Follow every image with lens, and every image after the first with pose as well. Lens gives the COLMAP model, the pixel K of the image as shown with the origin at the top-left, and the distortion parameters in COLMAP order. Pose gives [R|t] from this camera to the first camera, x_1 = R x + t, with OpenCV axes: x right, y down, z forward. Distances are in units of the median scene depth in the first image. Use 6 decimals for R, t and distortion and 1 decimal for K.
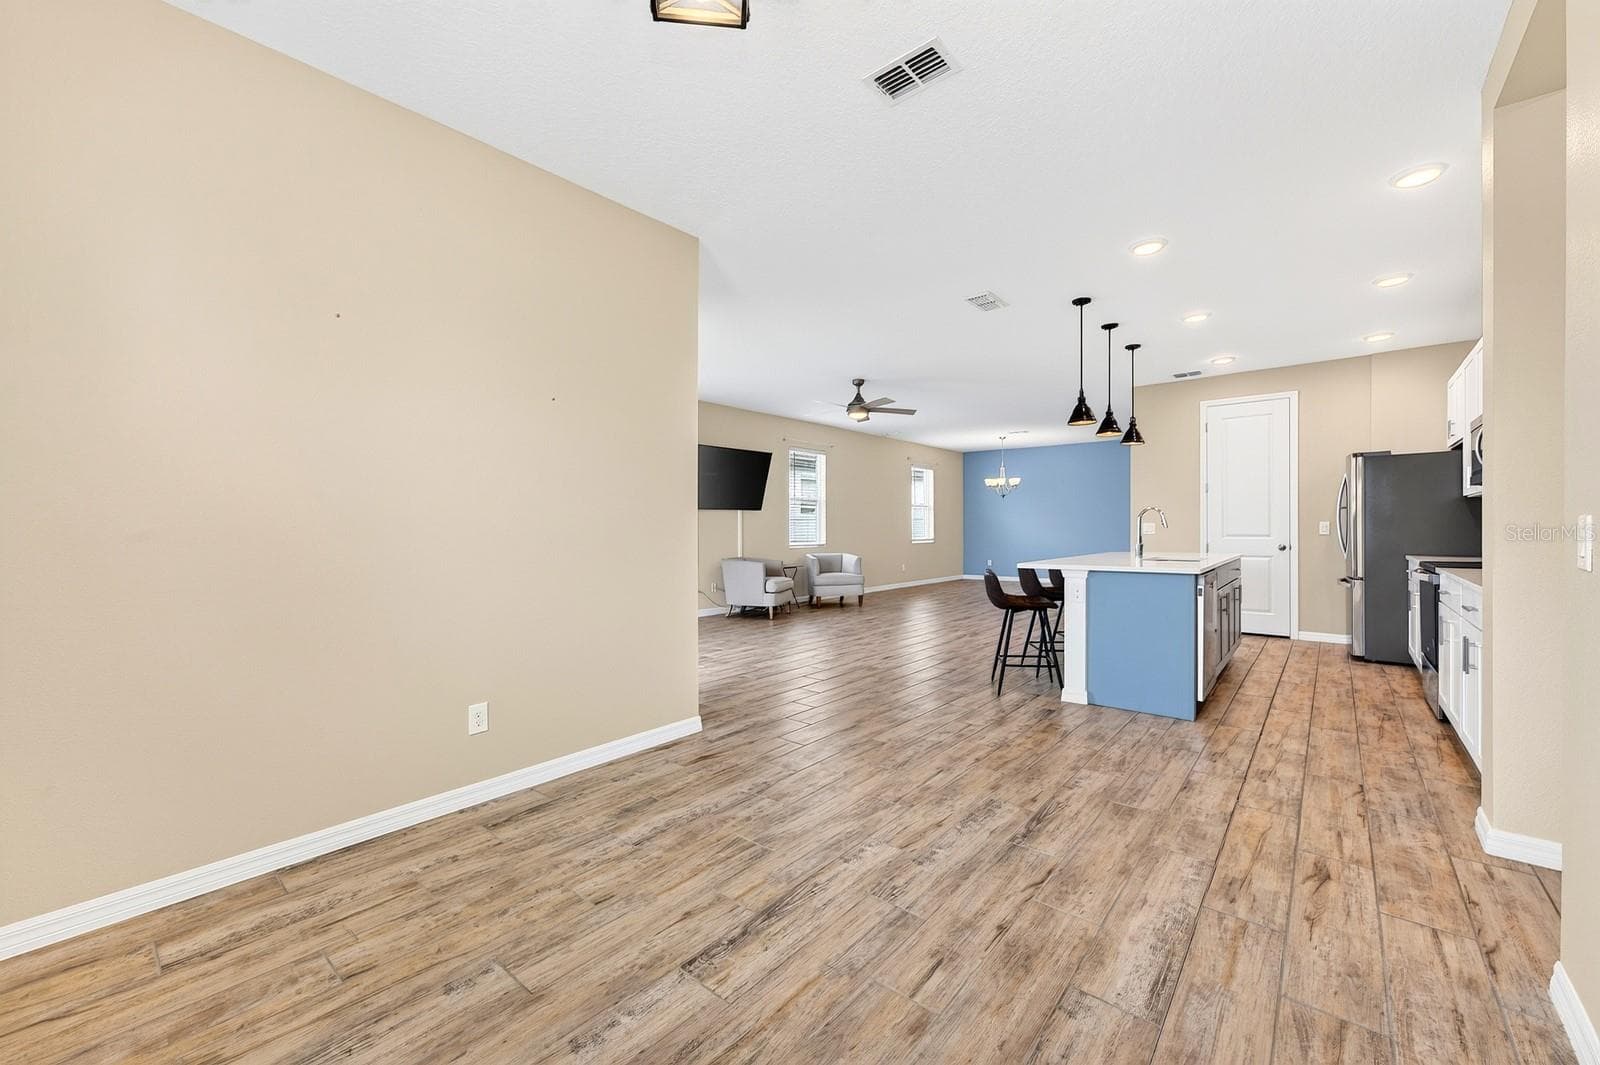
lens RADIAL K [[624.6, 0, 799.3], [0, 624.6, 534.0], [0, 0, 1]] dist [-0.008418, -0.000106]
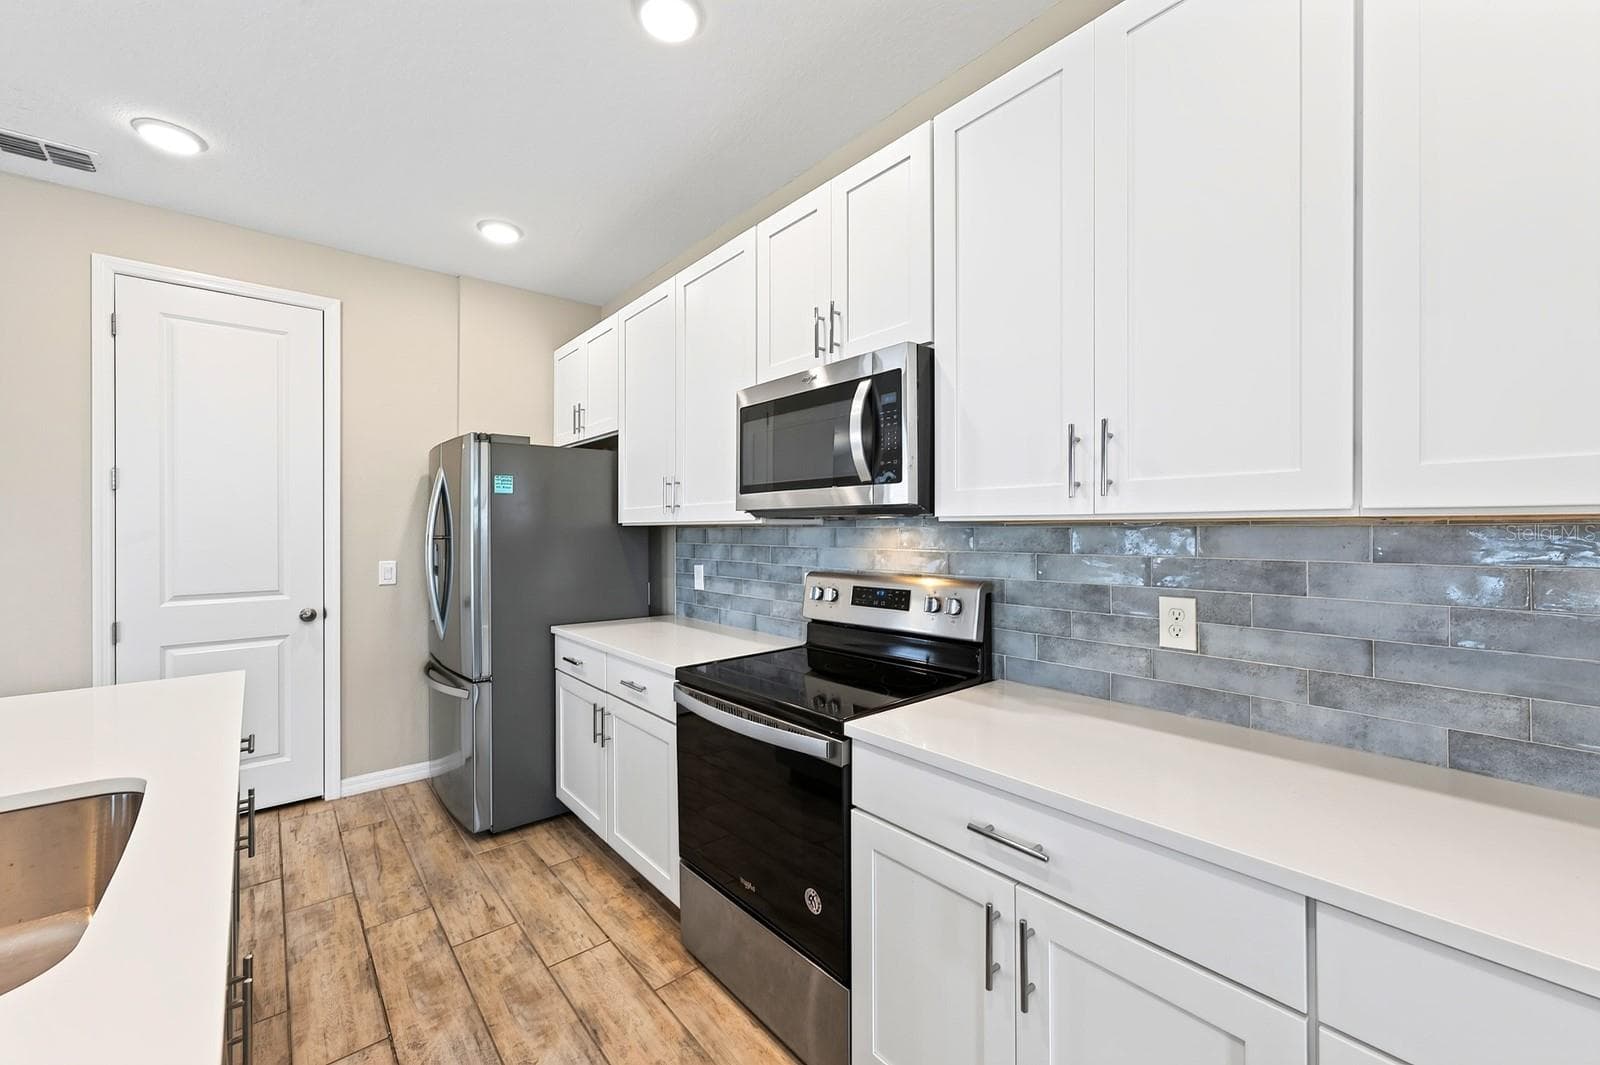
lens RADIAL K [[624.6, 0, 798.1], [0, 624.6, 533.9], [0, 0, 1]] dist [-0.008418, -0.000106]
pose [[0.149312, -0.002540, 0.988787, 0.461443], [0.009914, 0.999950, 0.001071, -0.049632], [-0.988740, 0.009643, 0.149330, 0.712686]]
